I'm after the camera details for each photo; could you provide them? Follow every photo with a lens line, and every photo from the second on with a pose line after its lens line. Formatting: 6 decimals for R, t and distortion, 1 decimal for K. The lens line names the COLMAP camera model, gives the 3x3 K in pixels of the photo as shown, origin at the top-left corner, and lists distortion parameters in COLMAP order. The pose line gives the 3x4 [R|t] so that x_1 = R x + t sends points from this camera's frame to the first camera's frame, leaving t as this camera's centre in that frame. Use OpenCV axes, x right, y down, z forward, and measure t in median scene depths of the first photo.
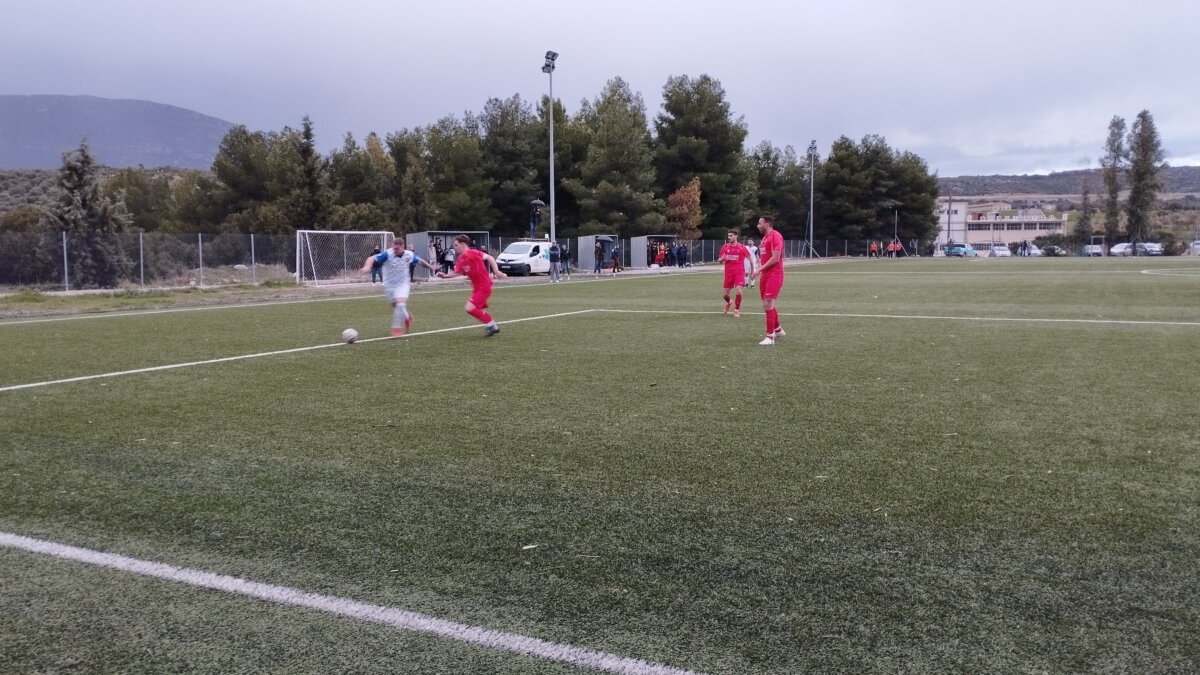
lens RADIAL K [[996.4, 0, 597.1], [0, 996.4, 338.6], [0, 0, 1]] dist [0.094111, -0.098853]
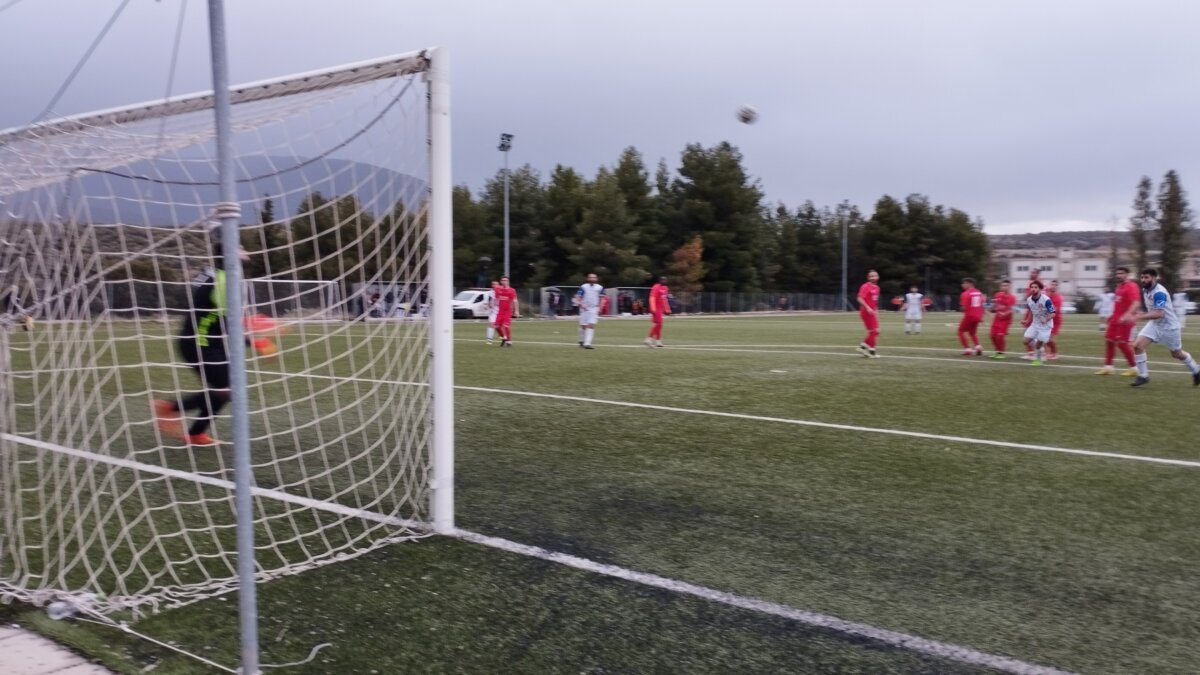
lens RADIAL K [[1011.2, 0, 576.6], [0, 1011.2, 335.3], [0, 0, 1]] dist [0.103432, -0.135360]
pose [[0.981305, 0.020654, -0.191350, 0.217642], [-0.031332, 0.998105, -0.052951, 0.013280], [0.189893, 0.057956, 0.980093, -0.129515]]
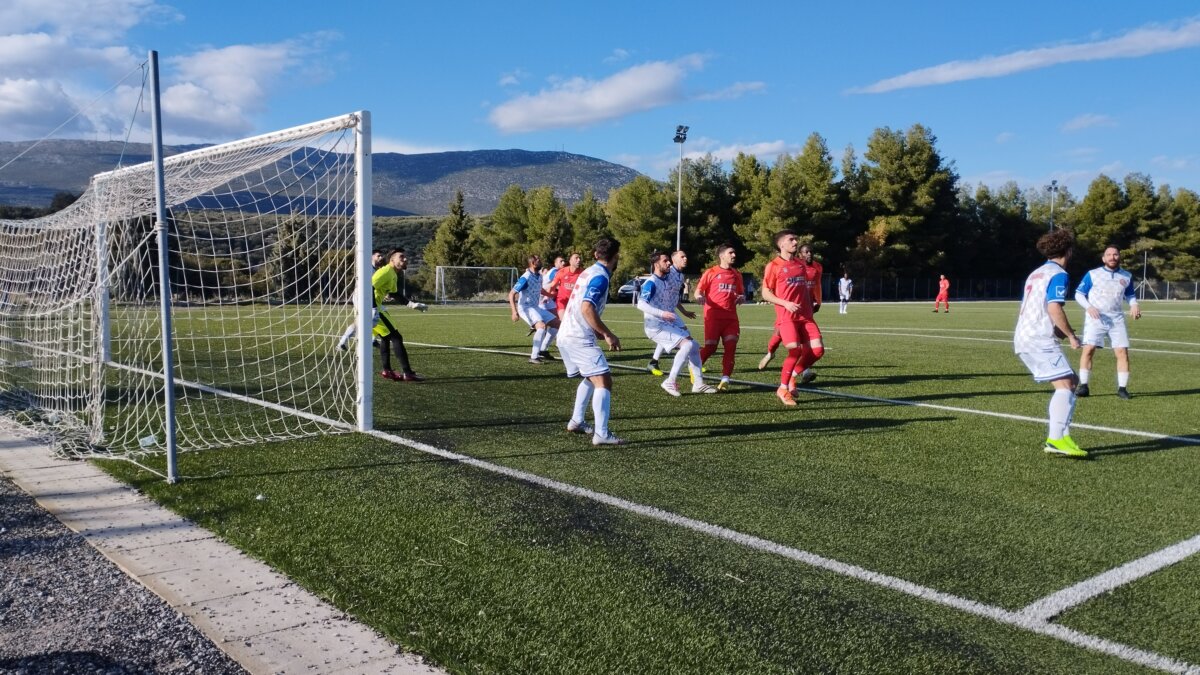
lens RADIAL K [[1011.2, 0, 585.1], [0, 1011.2, 338.1], [0, 0, 1]] dist [0.103432, -0.135360]
pose [[0.920120, 0.036743, -0.389908, 0.284605], [-0.052036, 0.998232, -0.028727, 0.017881], [0.388163, 0.046721, 0.920406, -0.167519]]
